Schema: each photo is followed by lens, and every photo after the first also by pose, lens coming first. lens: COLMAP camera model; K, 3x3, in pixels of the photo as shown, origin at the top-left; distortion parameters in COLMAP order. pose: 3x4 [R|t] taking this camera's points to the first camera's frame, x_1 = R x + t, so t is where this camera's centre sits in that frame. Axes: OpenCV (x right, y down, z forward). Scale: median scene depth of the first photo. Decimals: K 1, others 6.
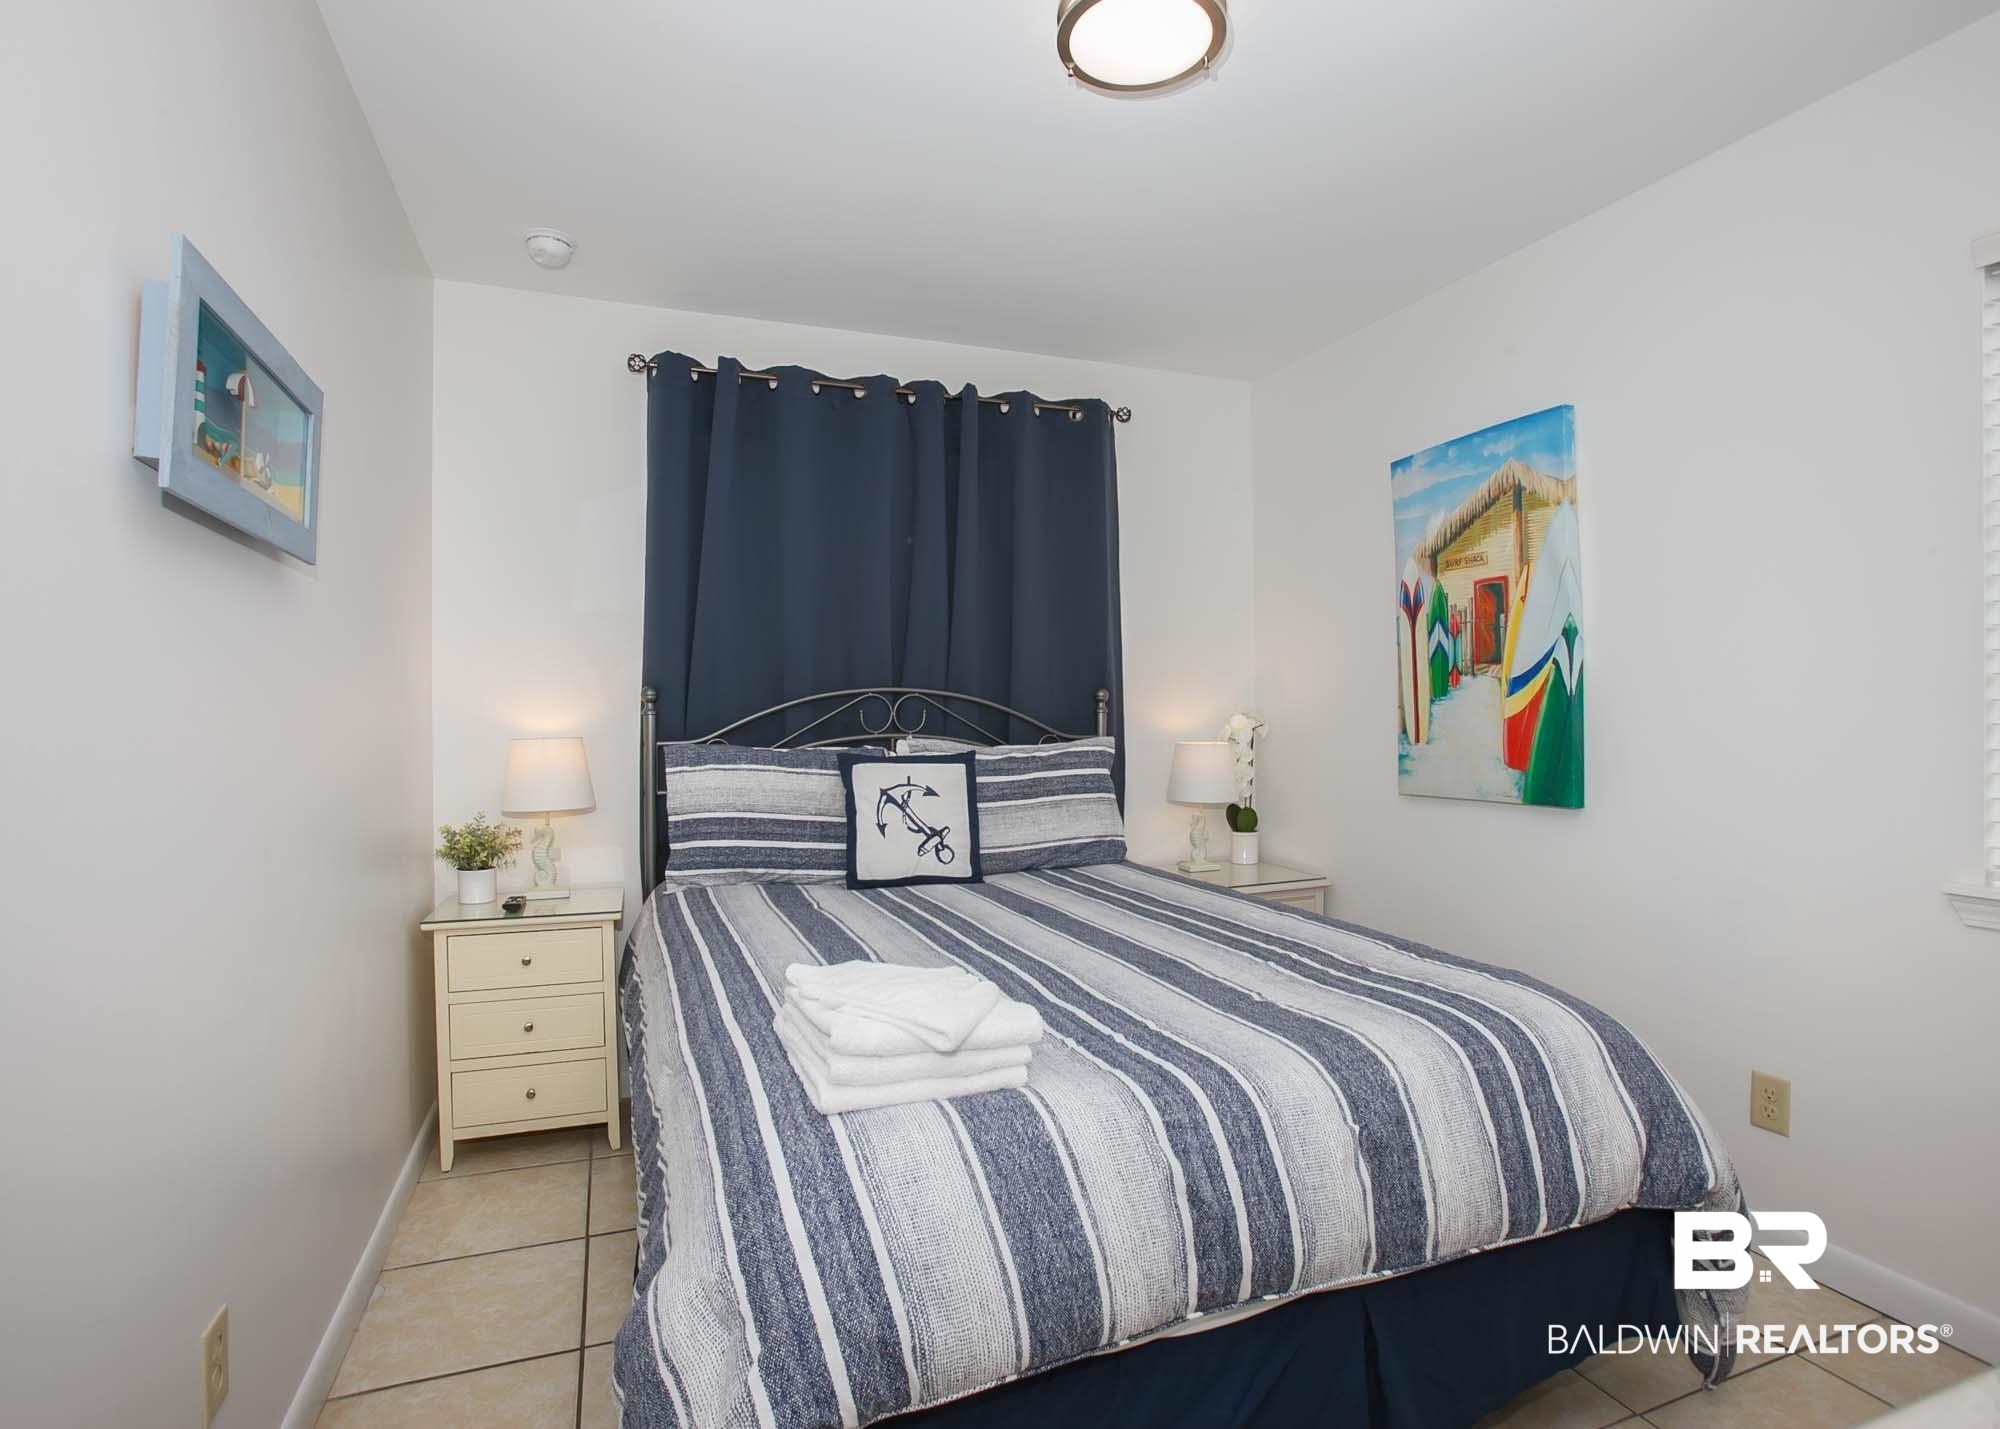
lens RADIAL K [[993.2, 0, 1000.0], [0, 993.2, 714.5], [0, 0, 1]] dist [-0.024127, 0.000617]
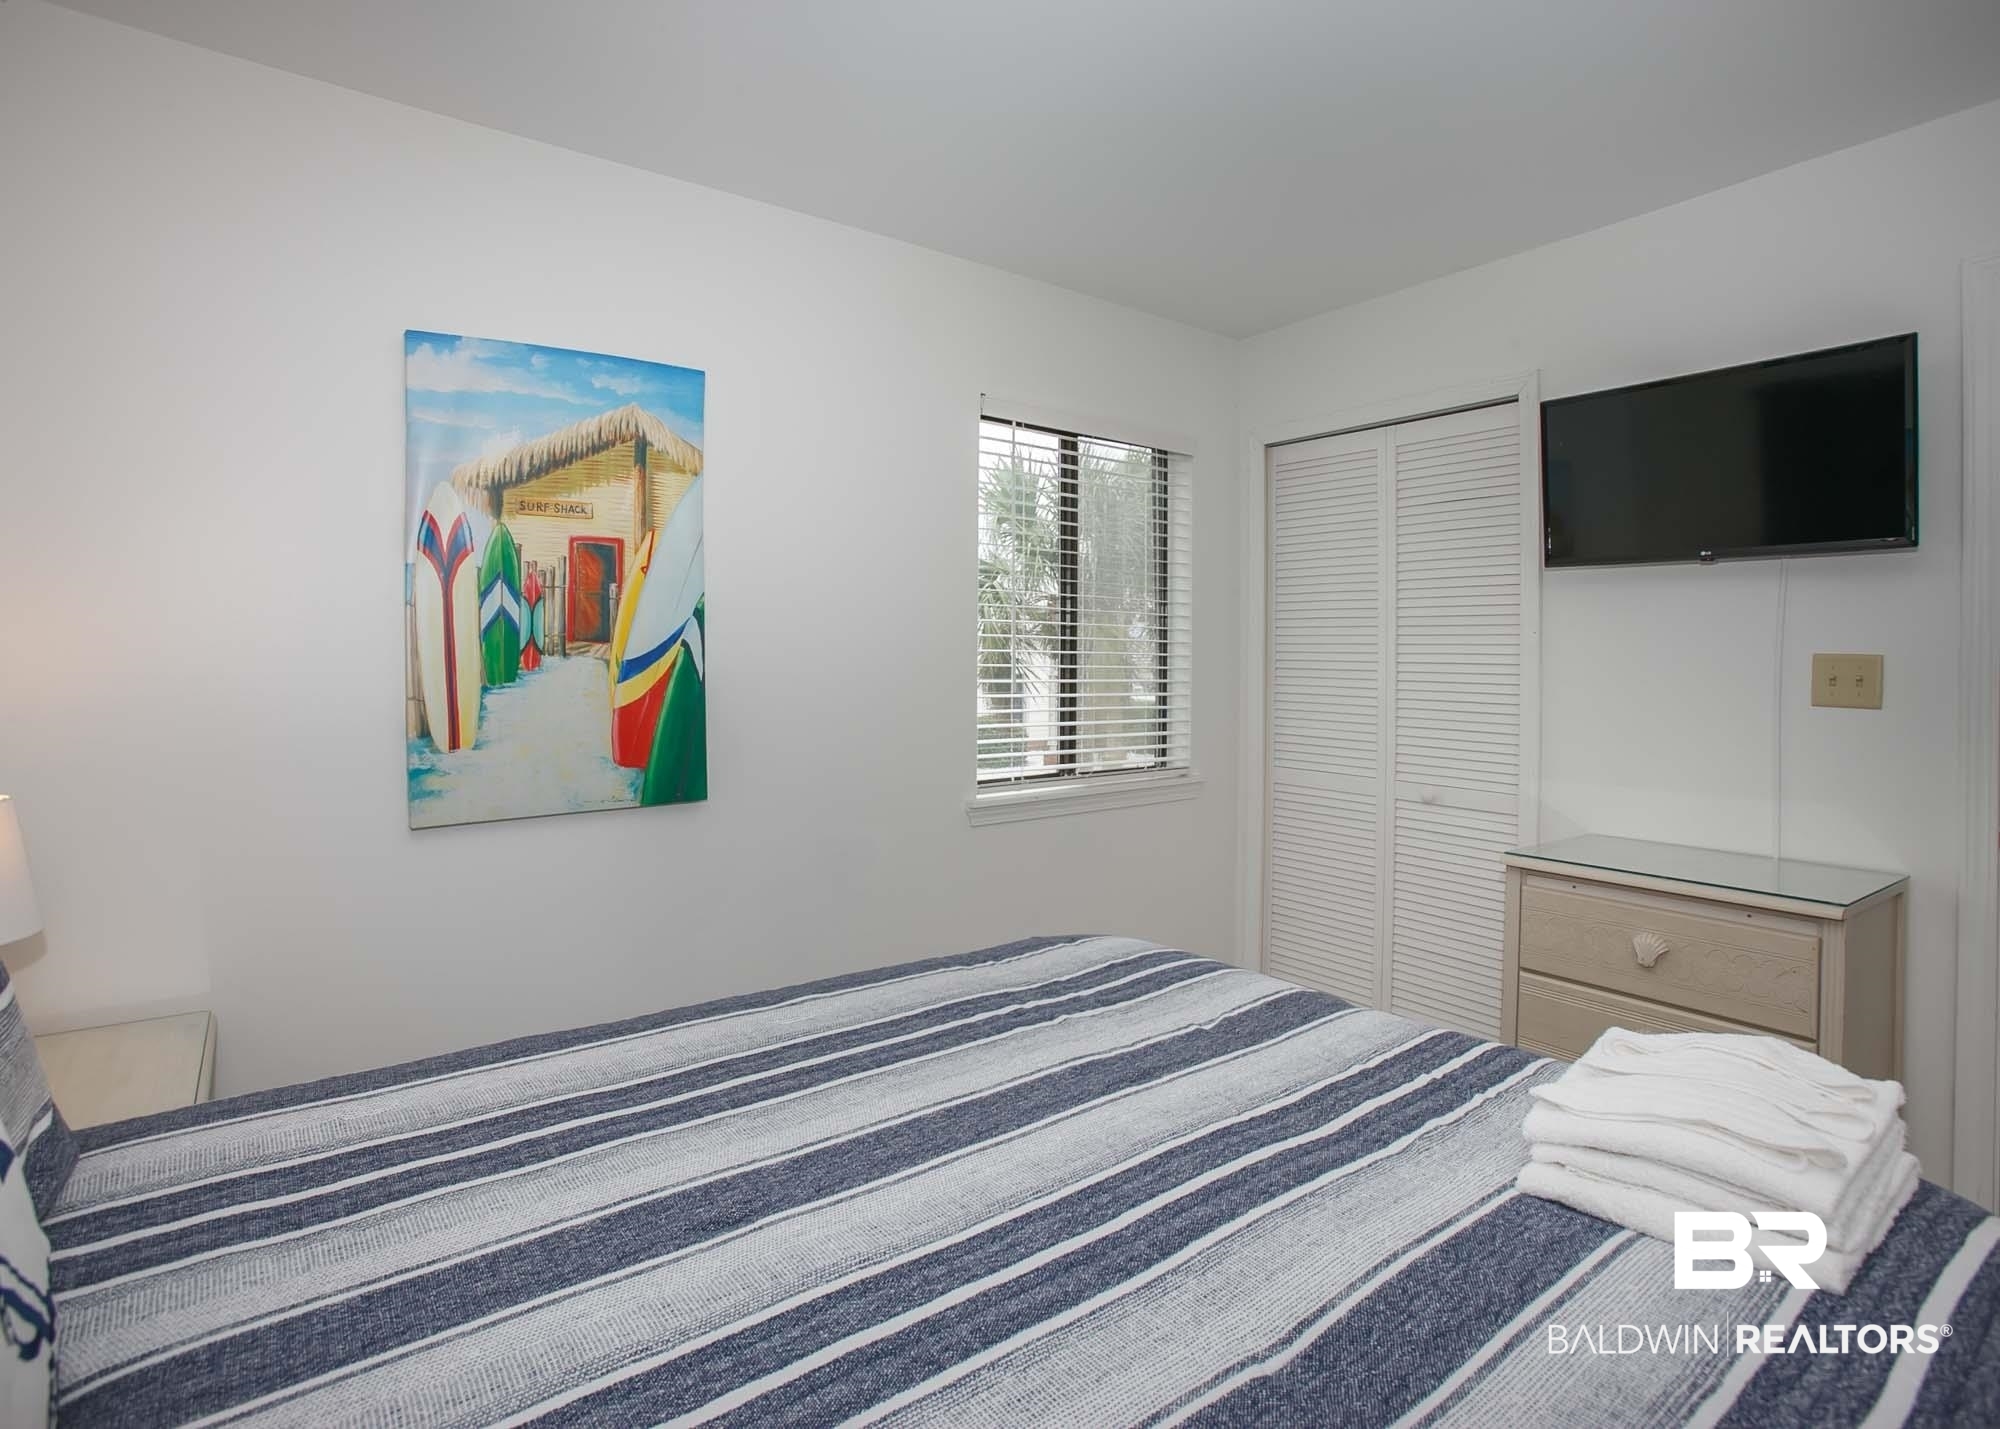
lens RADIAL K [[1017.7, 0, 1003.7], [0, 1017.7, 650.8], [0, 0, 1]] dist [-0.038003, 0.000086]
pose [[-0.238396, 0.004309, 0.971158, -0.388128], [0.008162, 0.999964, -0.002433, -0.038965], [-0.971134, 0.007347, -0.238423, 0.859117]]
